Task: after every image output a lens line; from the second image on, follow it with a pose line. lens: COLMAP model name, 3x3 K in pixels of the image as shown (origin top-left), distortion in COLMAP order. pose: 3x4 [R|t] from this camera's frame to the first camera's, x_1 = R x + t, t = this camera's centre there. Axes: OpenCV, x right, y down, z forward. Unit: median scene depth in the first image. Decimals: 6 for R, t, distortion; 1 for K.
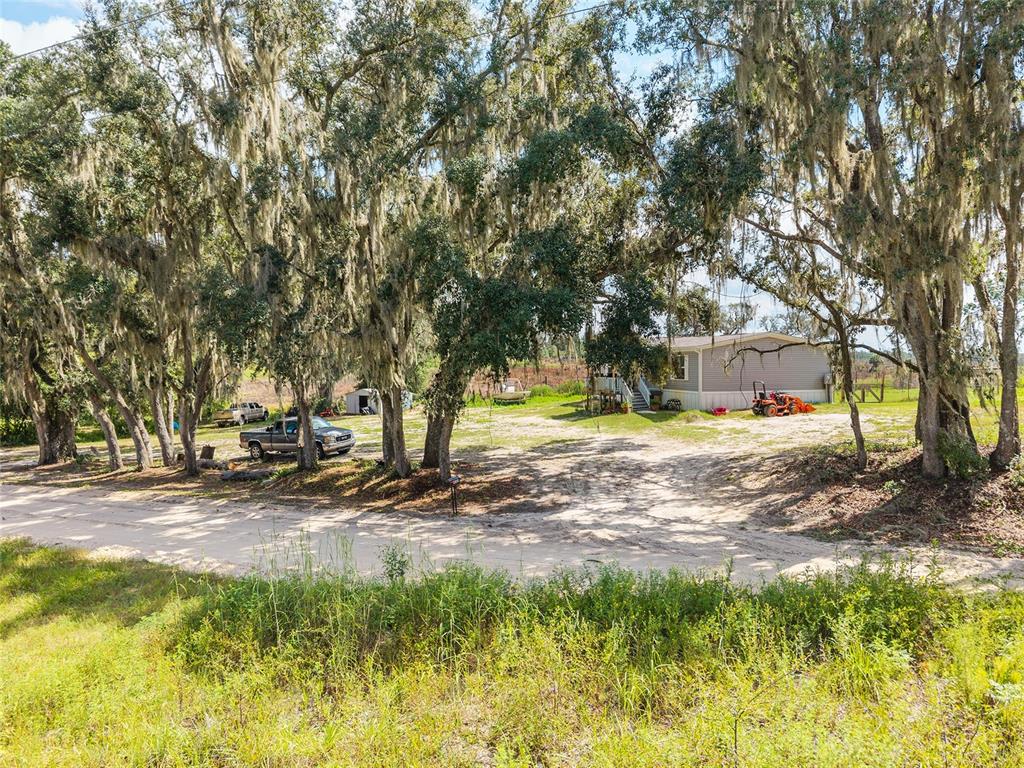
lens RADIAL K [[696.2, 0, 495.1], [0, 696.2, 376.4], [0, 0, 1]] dist [0.113574, -0.173887]
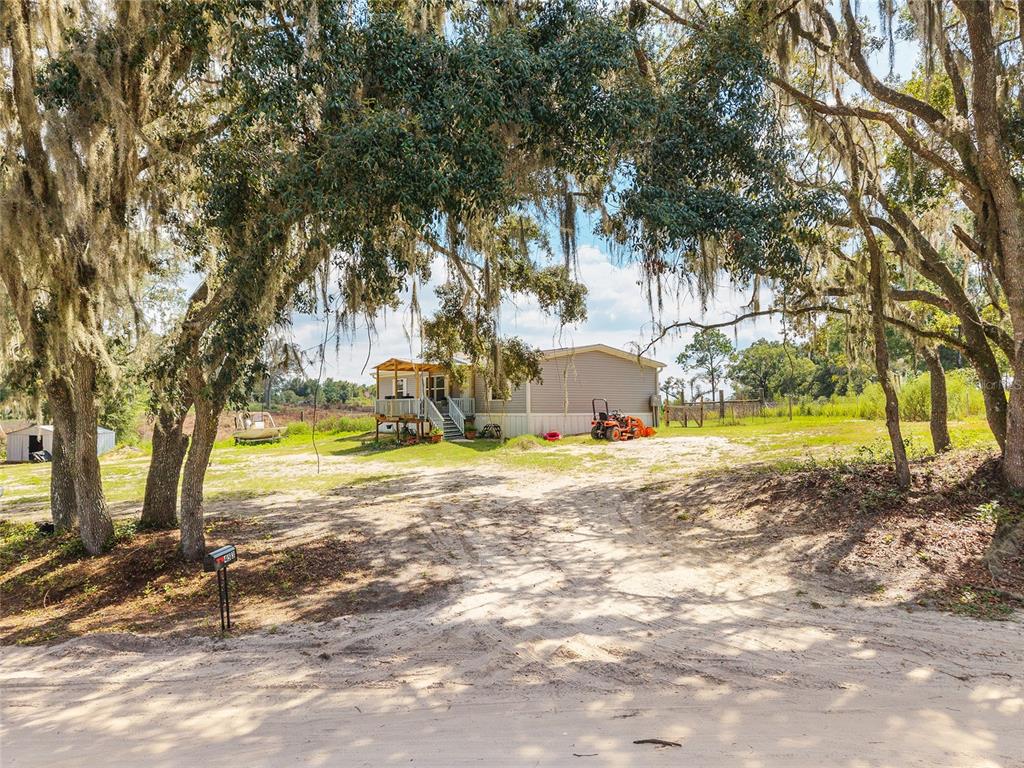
lens RADIAL K [[704.5, 0, 512.0], [0, 704.5, 384.0], [0, 0, 1]] dist [0.042063, -0.039237]
pose [[0.924523, 0.016108, 0.380785, -0.054055], [0.006422, 0.998306, -0.057822, 0.056730], [-0.381071, 0.055903, 0.922854, 0.426359]]
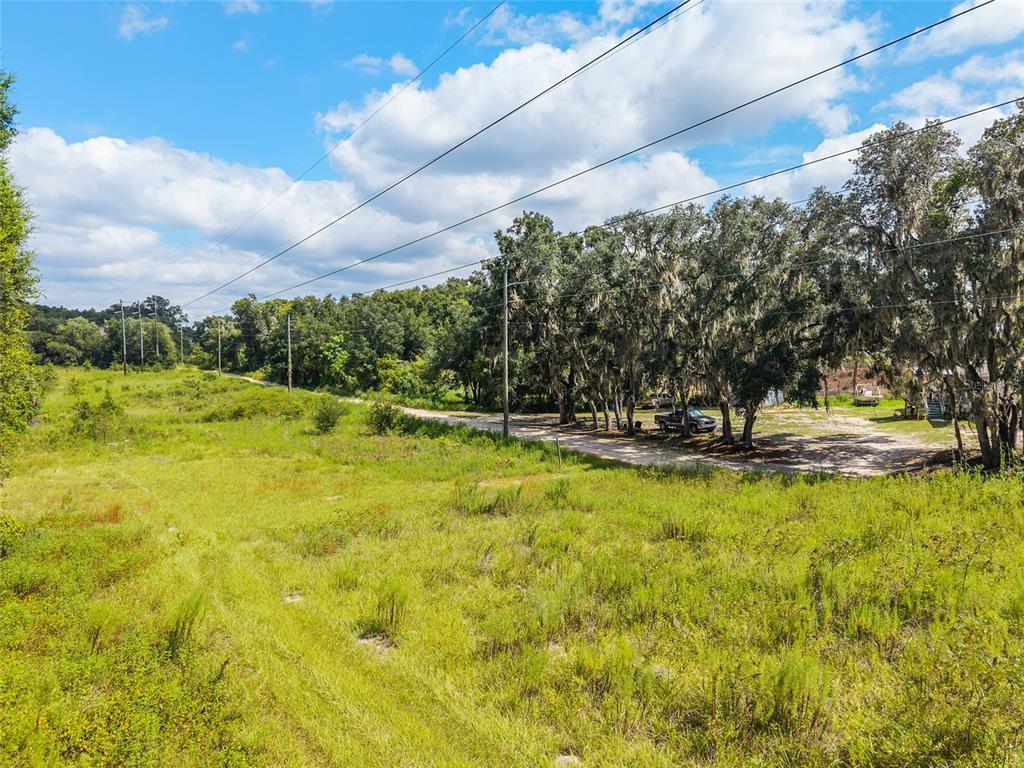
lens RADIAL K [[704.5, 0, 512.0], [0, 704.5, 384.0], [0, 0, 1]] dist [0.042063, -0.039237]
pose [[0.849971, 0.046891, -0.524738, 0.396036], [-0.026699, 0.998585, 0.045986, -0.105684], [0.526152, -0.025076, 0.850021, -1.059511]]
